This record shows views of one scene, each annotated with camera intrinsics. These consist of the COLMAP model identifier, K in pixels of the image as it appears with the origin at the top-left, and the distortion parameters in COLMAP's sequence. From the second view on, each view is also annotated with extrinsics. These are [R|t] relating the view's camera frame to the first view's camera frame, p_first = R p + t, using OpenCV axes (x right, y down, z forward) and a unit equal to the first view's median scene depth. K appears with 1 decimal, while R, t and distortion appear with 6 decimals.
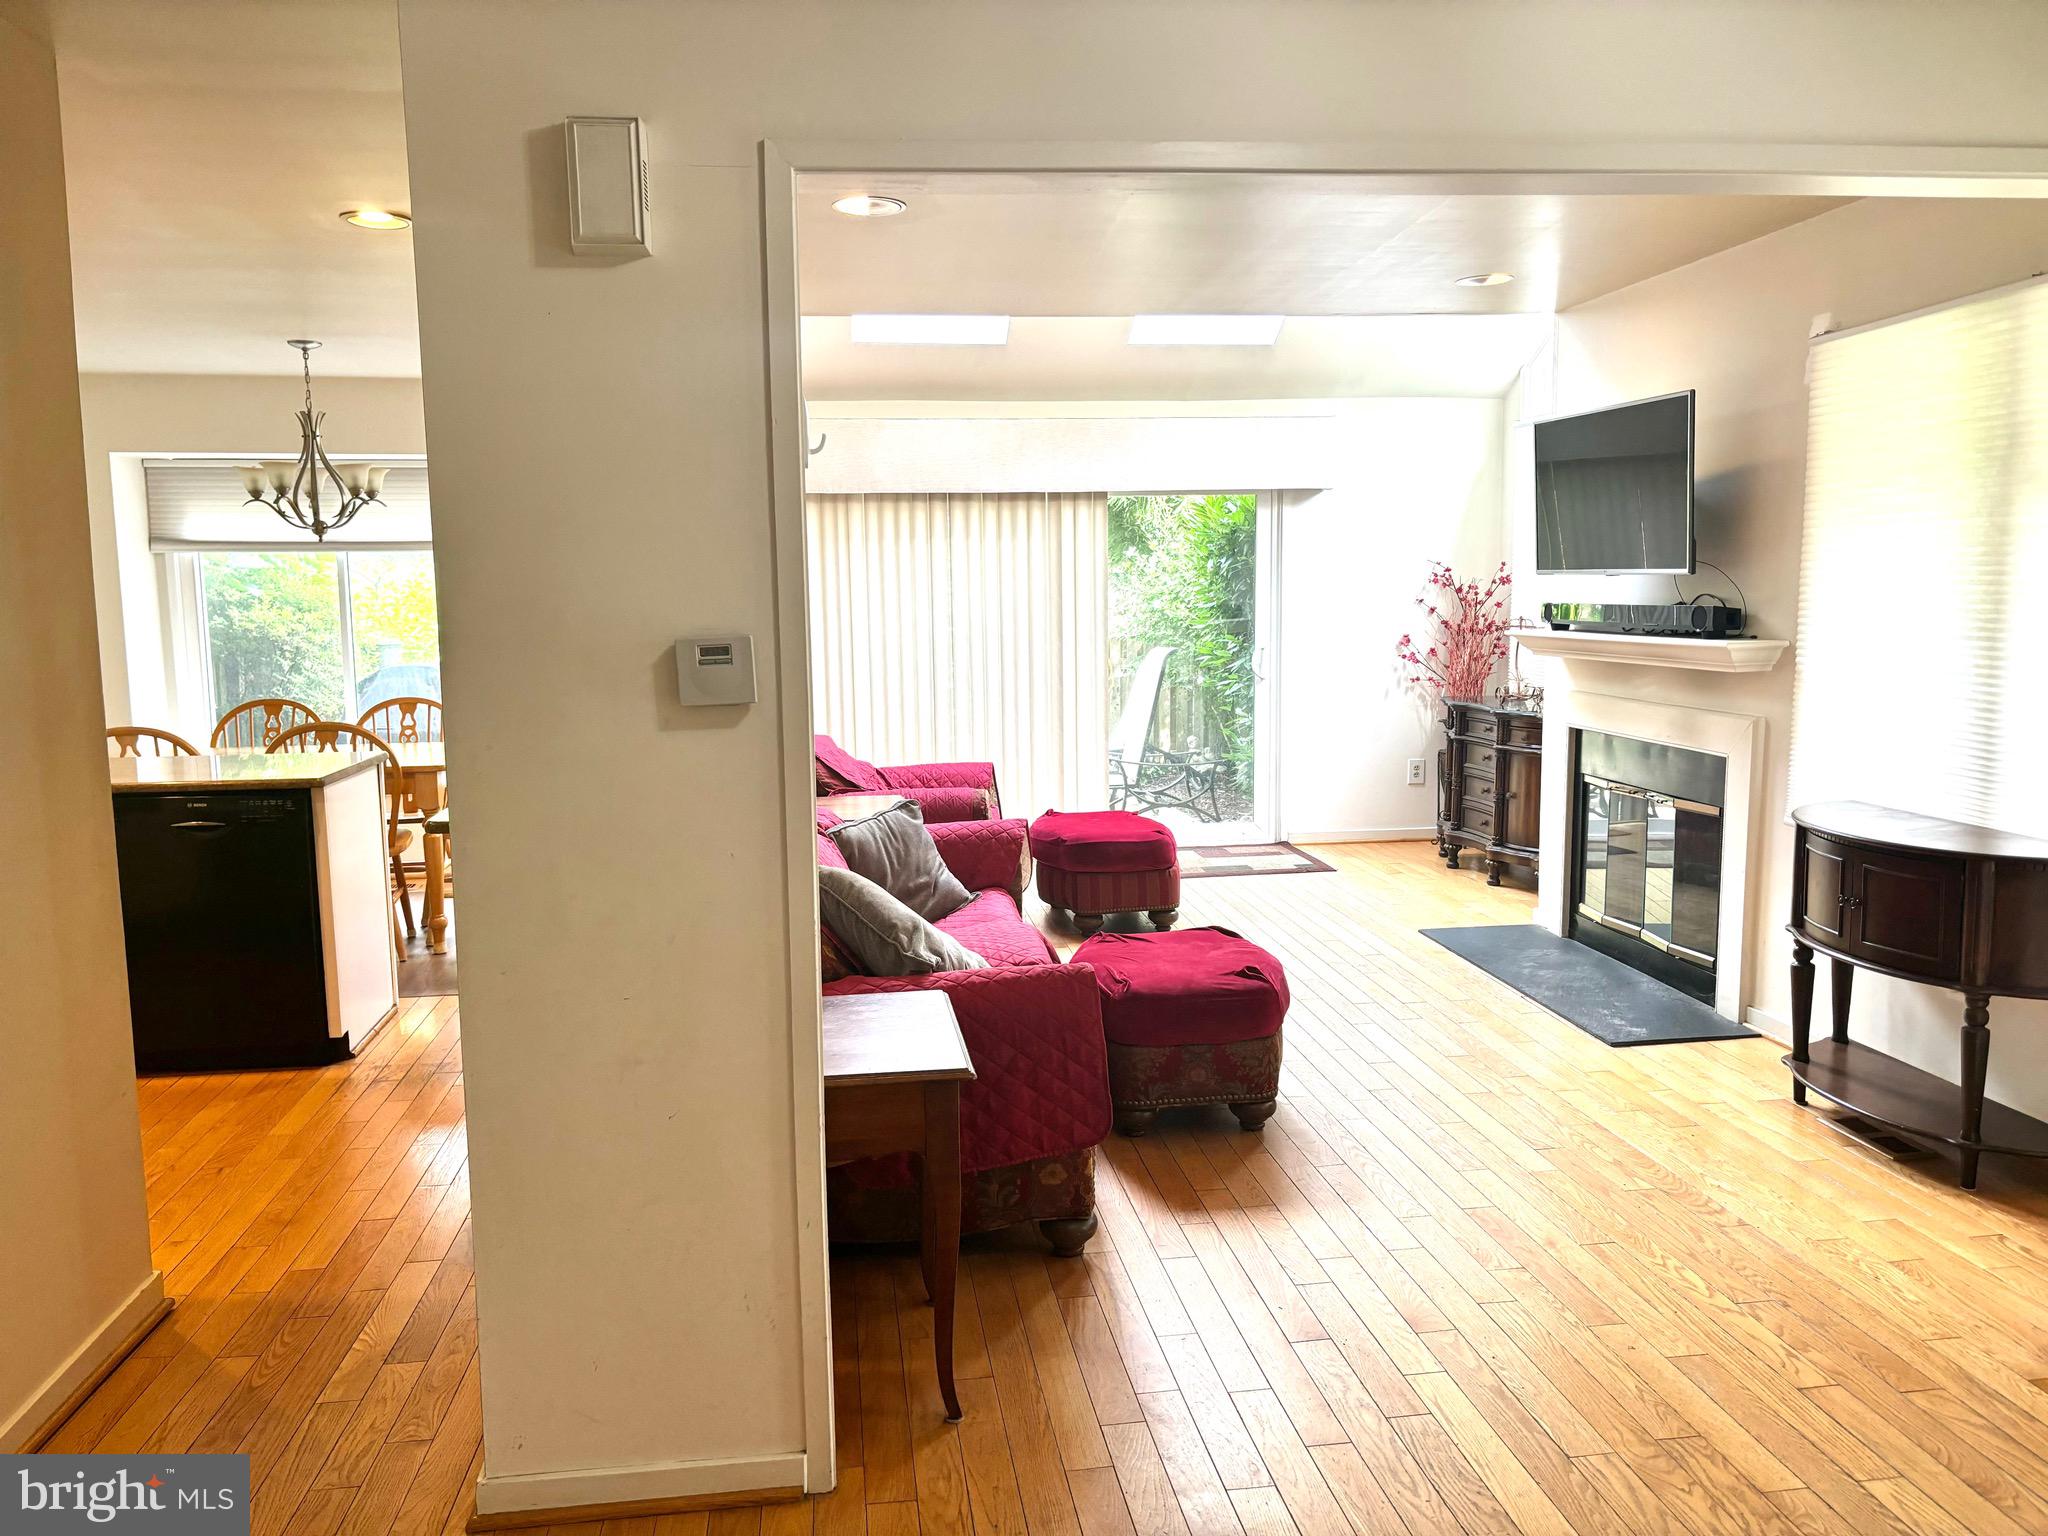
lens RADIAL K [[1553.8, 0, 1024.0], [0, 1553.8, 768.0], [0, 0, 1]] dist [0.055829, -0.072774]
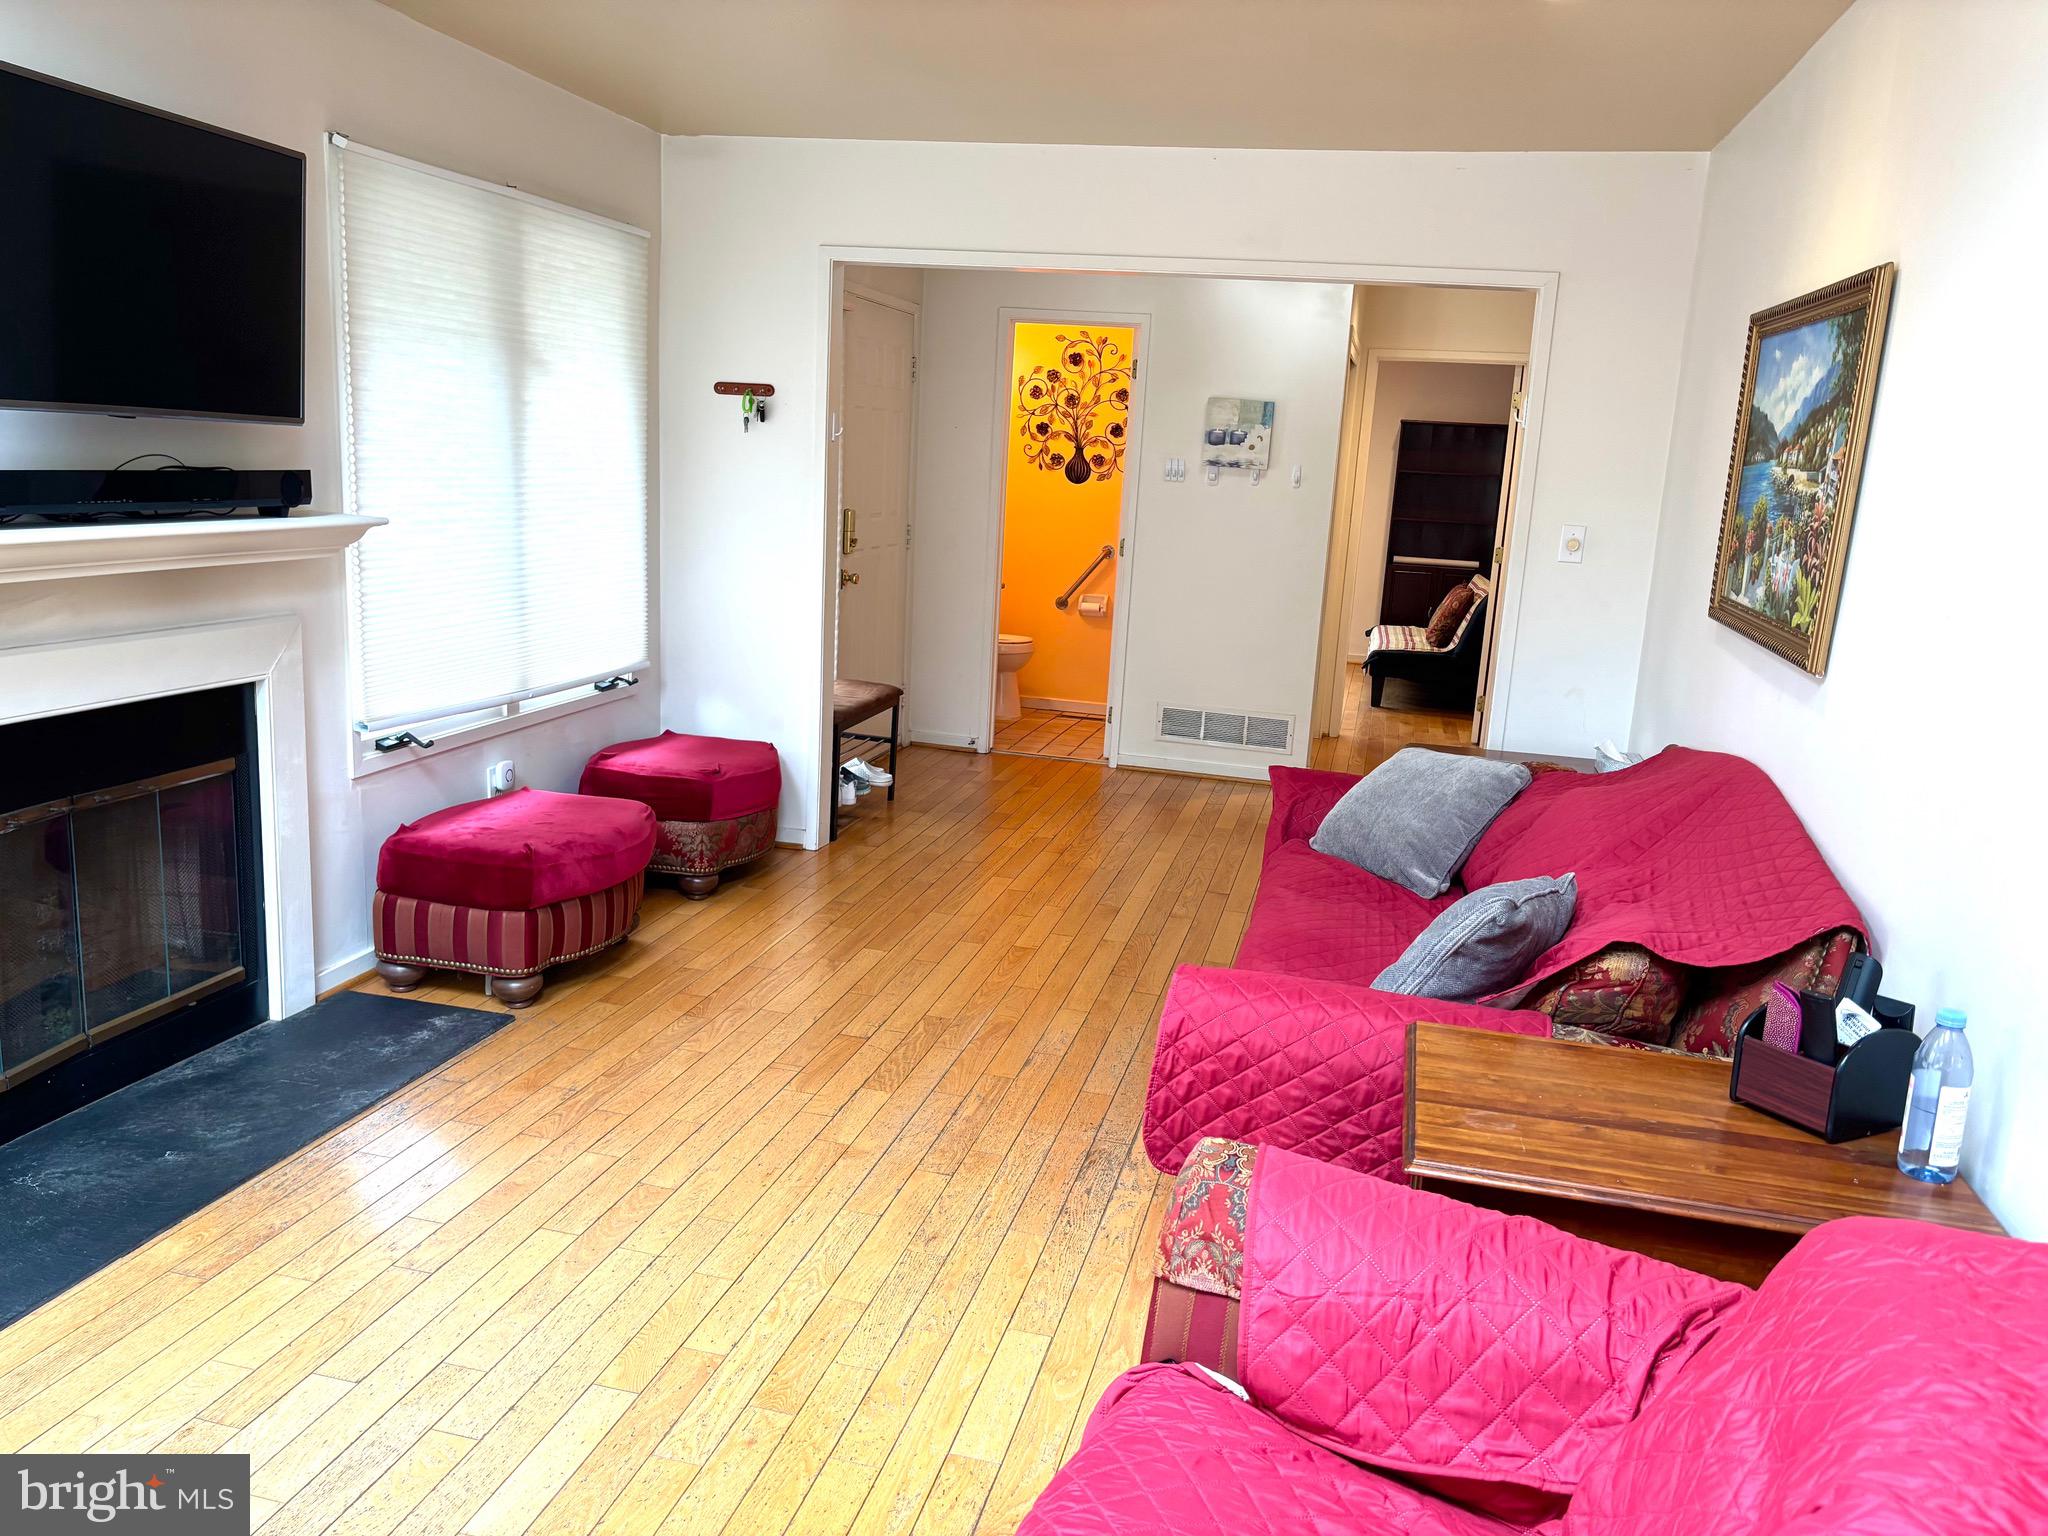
lens RADIAL K [[1553.8, 0, 1024.0], [0, 1553.8, 768.0], [0, 0, 1]] dist [0.055829, -0.072774]
pose [[-0.929125, -0.117073, 0.350742, -0.137620], [-0.005064, 0.952494, 0.304516, -0.191205], [-0.369730, 0.281157, -0.885579, 1.535030]]
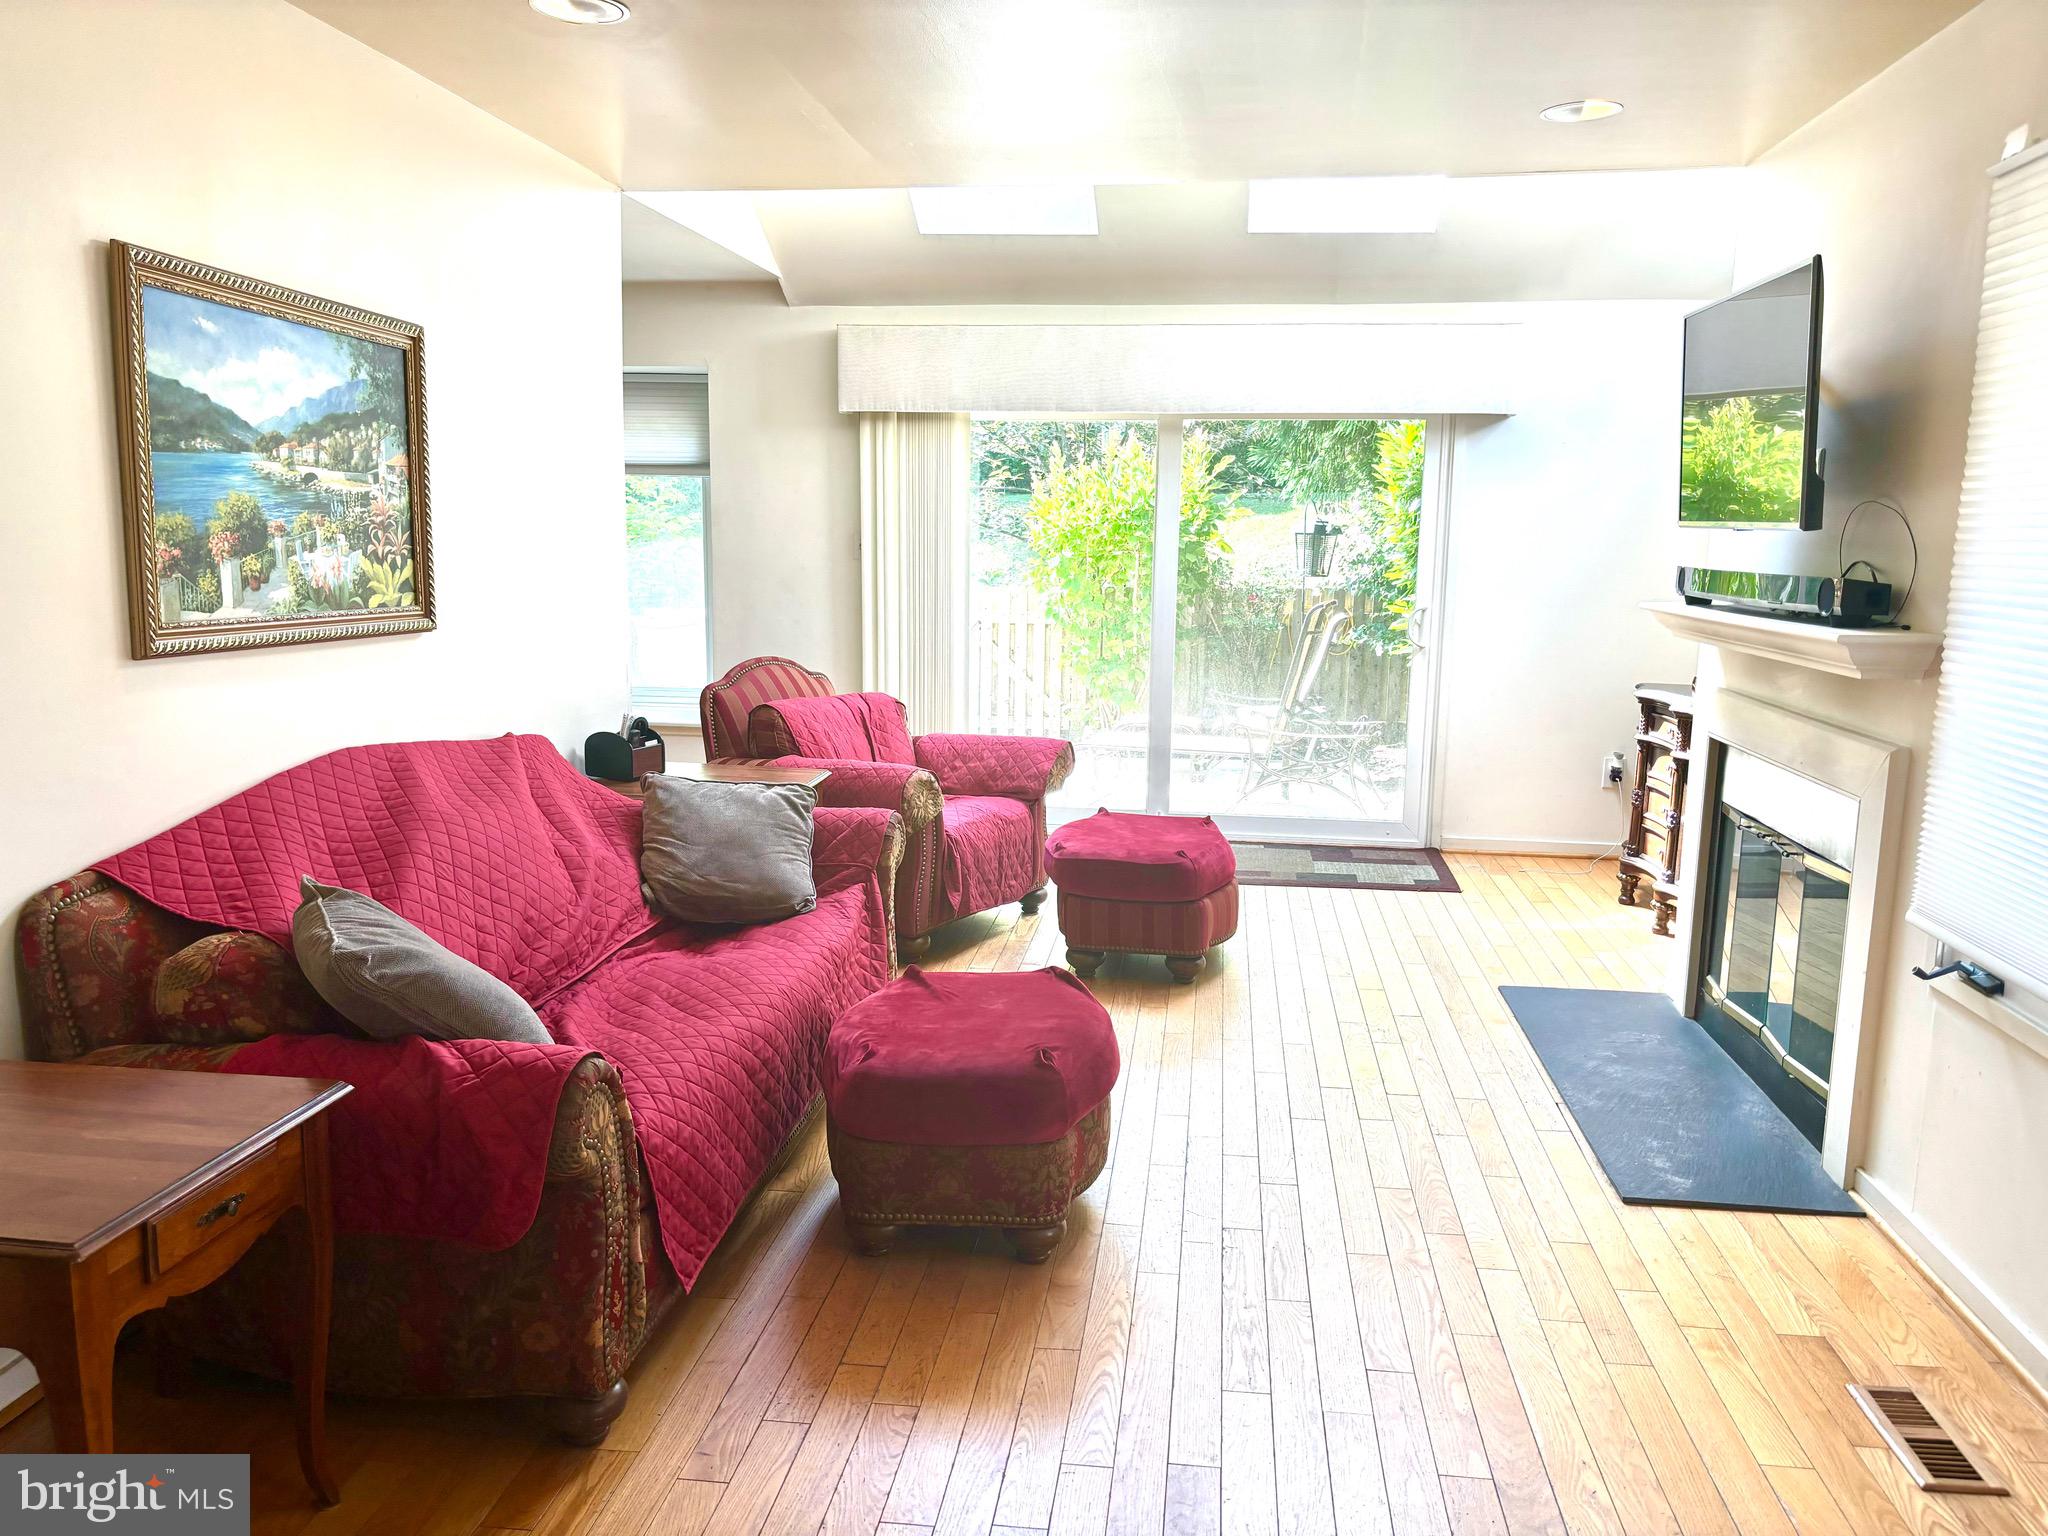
lens RADIAL K [[1523.2, 0, 1016.2], [0, 1523.2, 756.3], [0, 0, 1]] dist [0.065171, -0.068336]
pose [[0.963329, 0.062638, -0.260909, 0.271299], [-0.055357, 0.997847, 0.035167, -0.030107], [0.262550, -0.019434, 0.964723, 0.256015]]
